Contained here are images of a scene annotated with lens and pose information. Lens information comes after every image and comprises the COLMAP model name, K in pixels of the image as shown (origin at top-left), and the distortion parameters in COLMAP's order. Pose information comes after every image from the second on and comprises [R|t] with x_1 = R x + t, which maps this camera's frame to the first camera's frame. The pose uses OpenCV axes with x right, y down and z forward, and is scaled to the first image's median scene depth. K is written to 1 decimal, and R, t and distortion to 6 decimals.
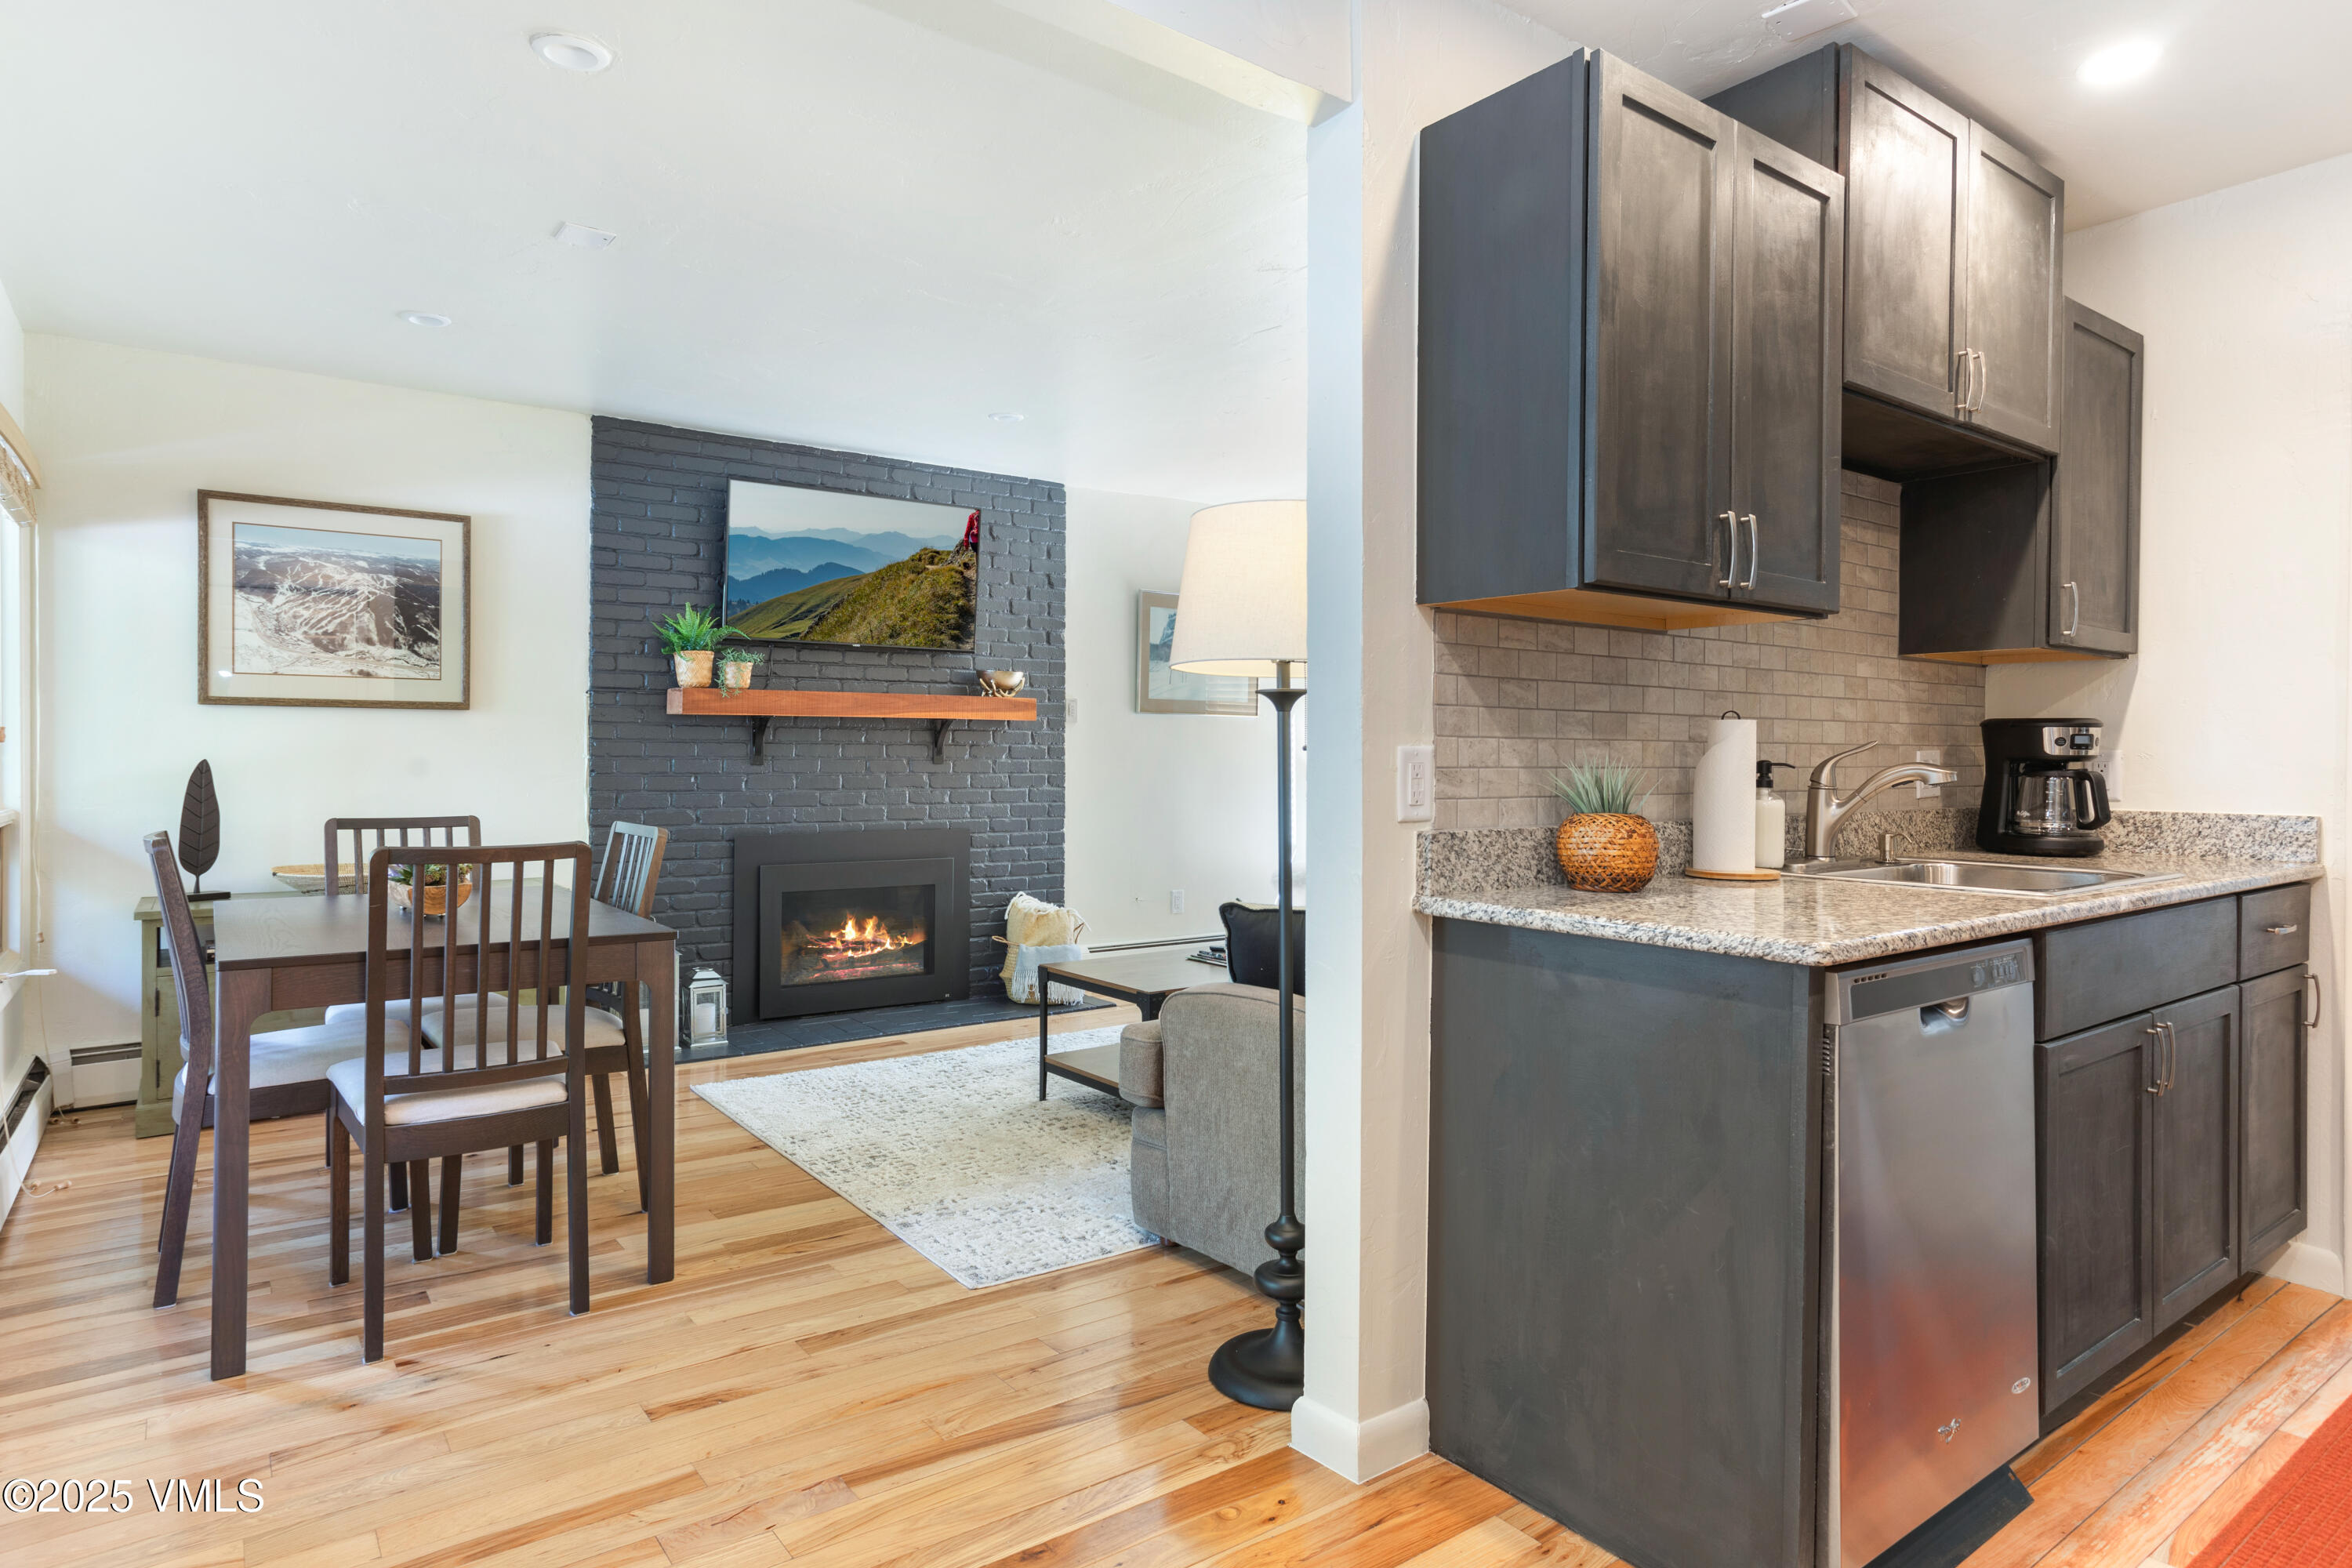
lens RADIAL K [[1288.2, 0, 1163.5], [0, 1288.2, 755.5], [0, 0, 1]] dist [0.009986, 0.010293]
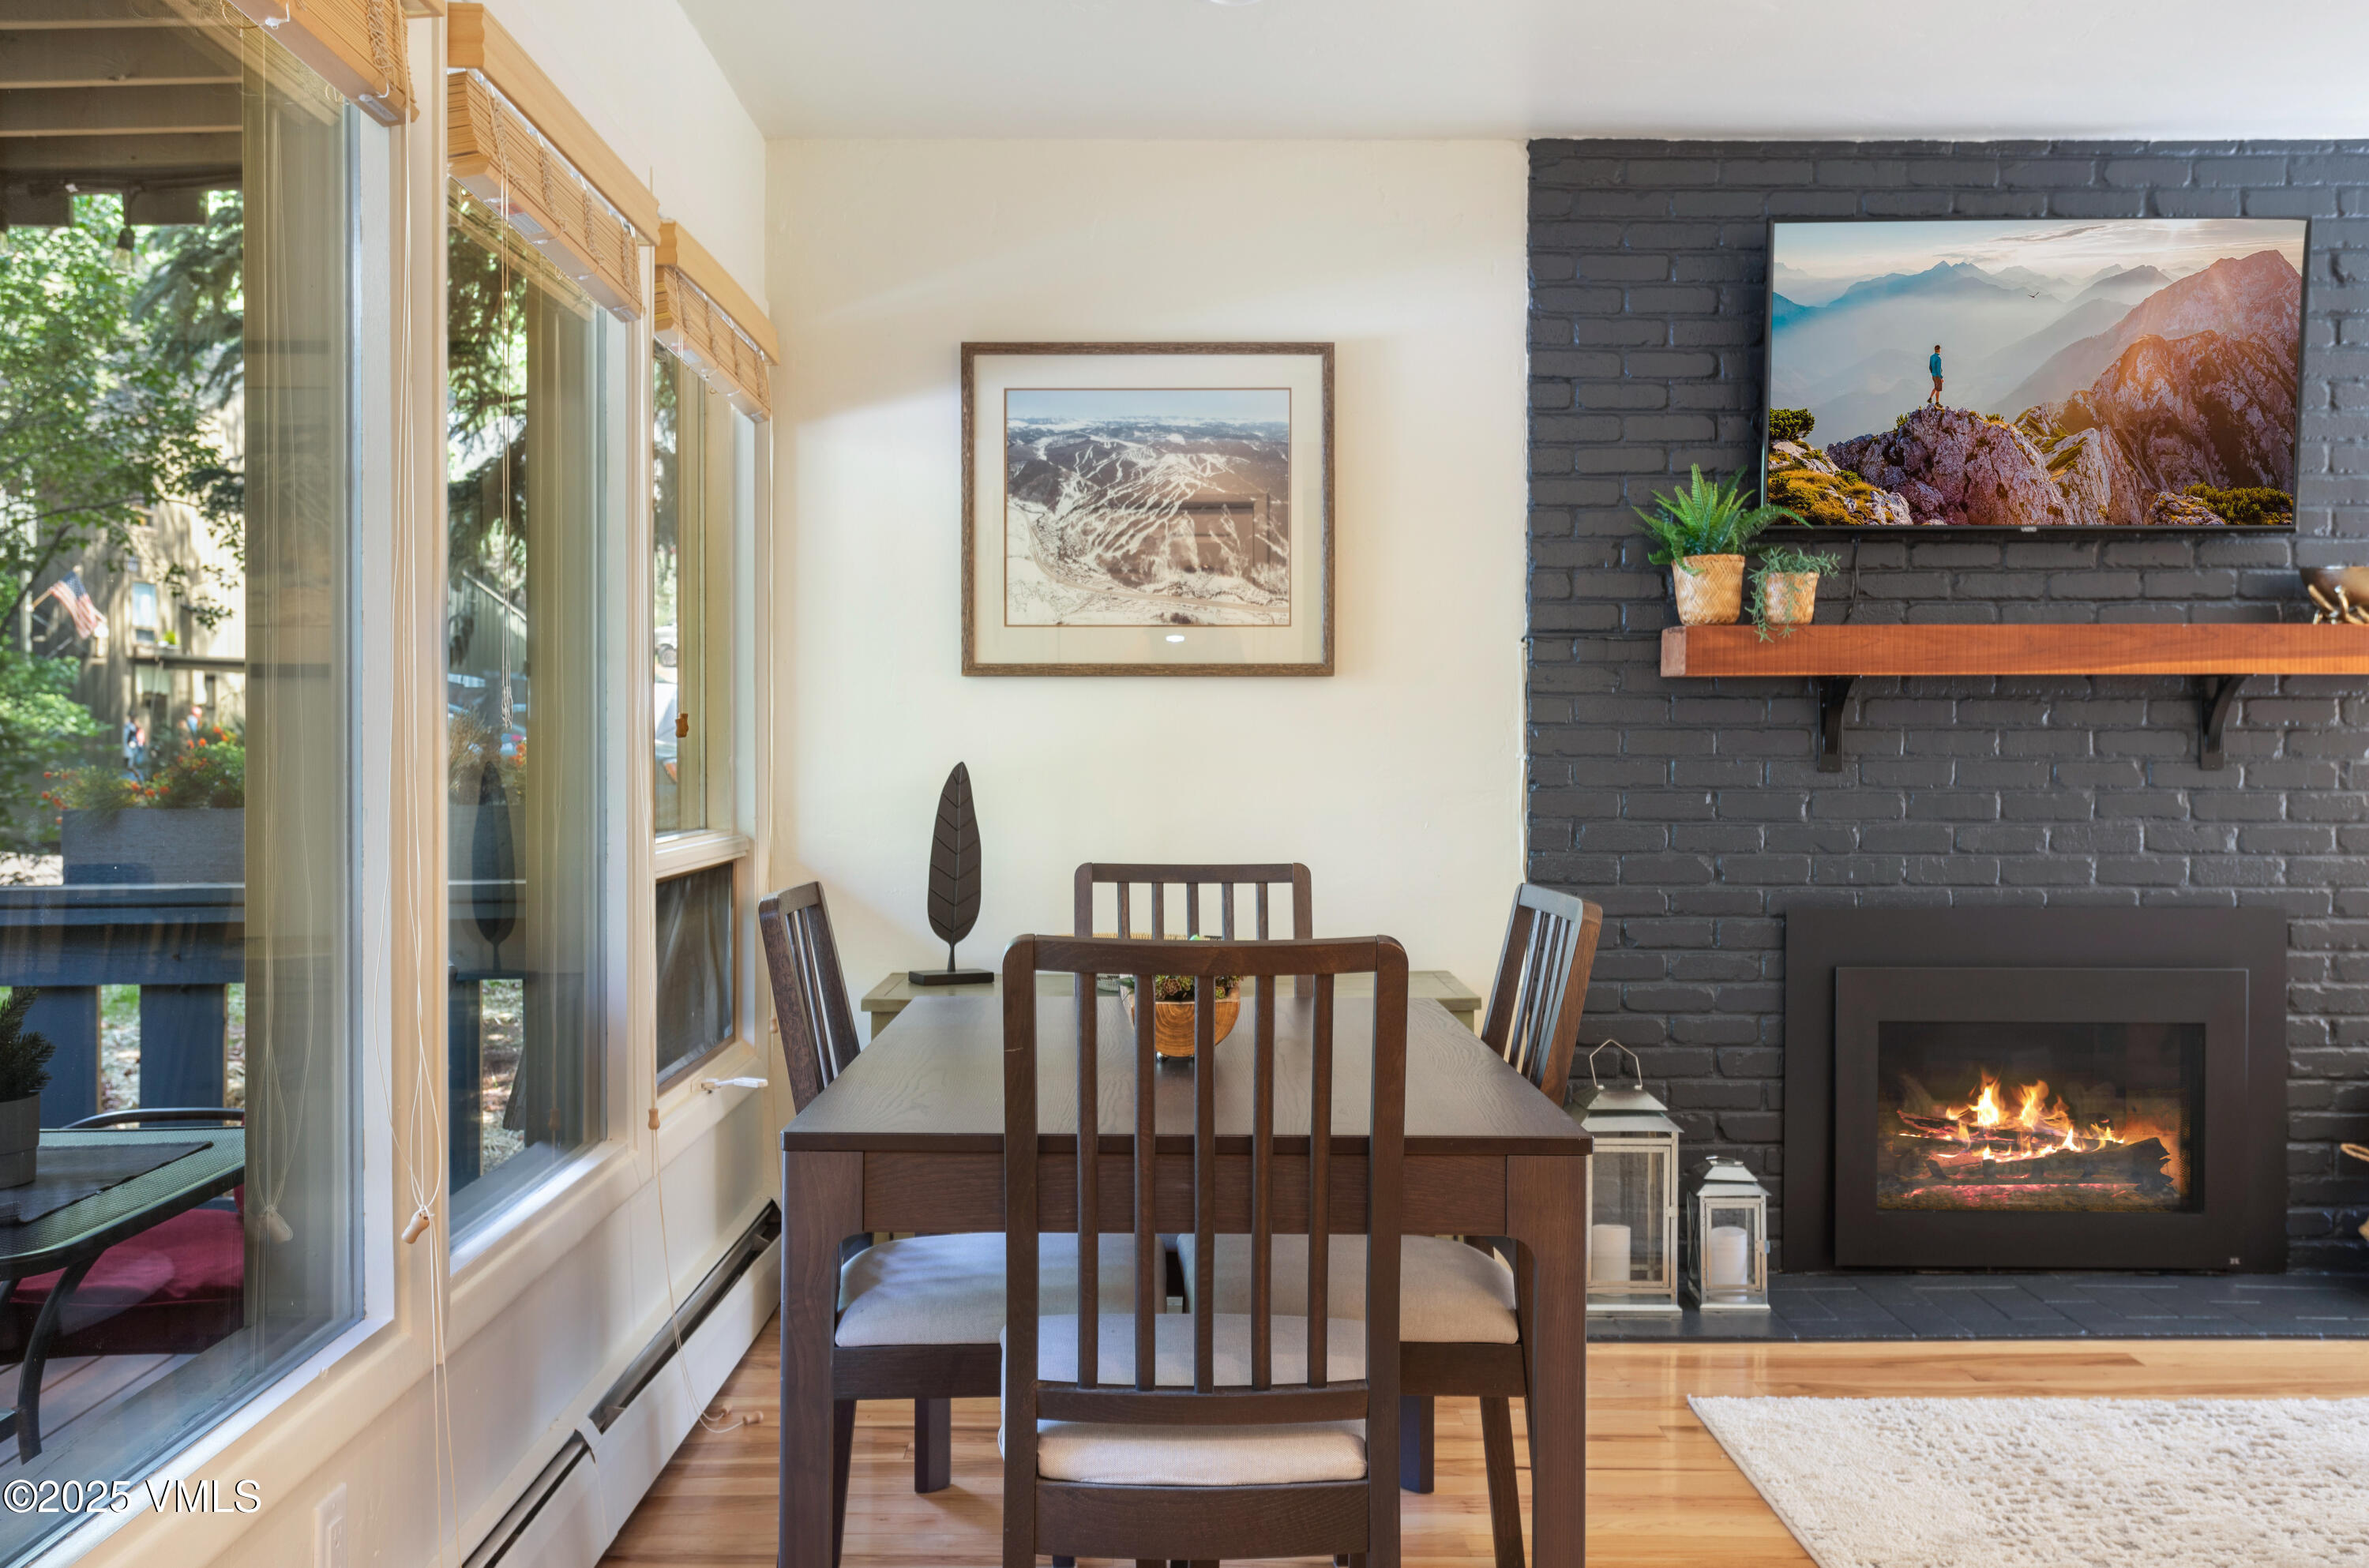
lens RADIAL K [[2094.7, 0, 1231.6], [0, 2094.7, 751.8], [0, 0, 1]] dist [-0.021779, 0.066465]
pose [[0.818153, -0.003979, -0.574986, -0.056146], [0.003546, 0.999992, -0.001874, 0.000360], [0.574989, -0.000505, 0.818161, 0.338355]]
